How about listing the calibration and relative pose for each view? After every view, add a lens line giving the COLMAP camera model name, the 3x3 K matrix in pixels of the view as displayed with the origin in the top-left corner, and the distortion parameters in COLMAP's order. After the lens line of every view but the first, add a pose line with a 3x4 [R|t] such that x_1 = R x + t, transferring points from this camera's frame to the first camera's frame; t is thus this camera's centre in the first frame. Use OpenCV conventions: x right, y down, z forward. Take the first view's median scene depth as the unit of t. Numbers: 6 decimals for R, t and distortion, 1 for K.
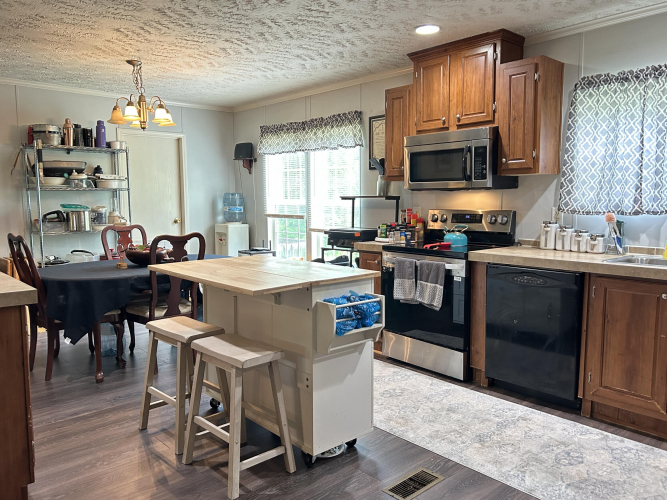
lens RADIAL K [[520.2, 0, 336.2], [0, 520.2, 251.7], [0, 0, 1]] dist [0.088316, -0.117156]
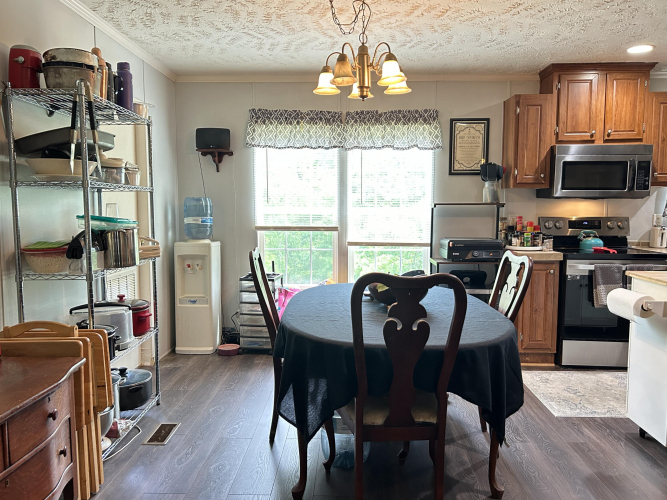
lens RADIAL K [[509.7, 0, 337.9], [0, 509.7, 251.6], [0, 0, 1]] dist [0.057129, -0.065581]
pose [[0.698960, -0.059114, 0.712714, -0.803012], [0.069670, 0.997466, 0.014406, -0.053061], [-0.711759, 0.039586, 0.701307, 0.556566]]
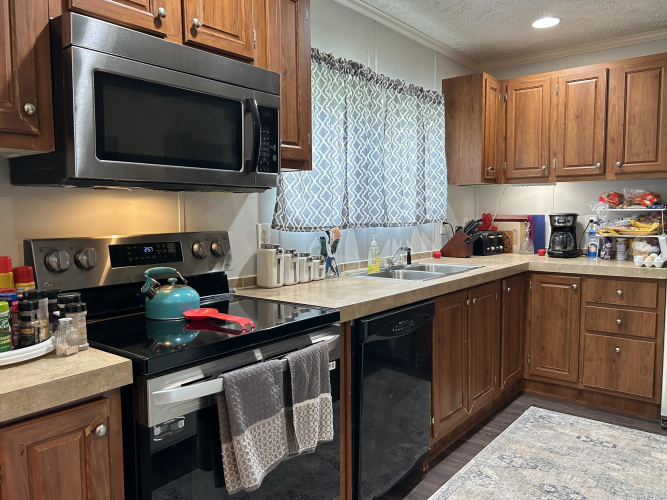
lens RADIAL K [[520.2, 0, 336.2], [0, 520.2, 251.7], [0, 0, 1]] dist [0.088316, -0.117156]
pose [[-0.166582, -0.071350, 0.983443, -0.200220], [0.109870, 0.989824, 0.090424, -0.079678], [-0.979887, 0.123114, -0.157048, 0.827201]]
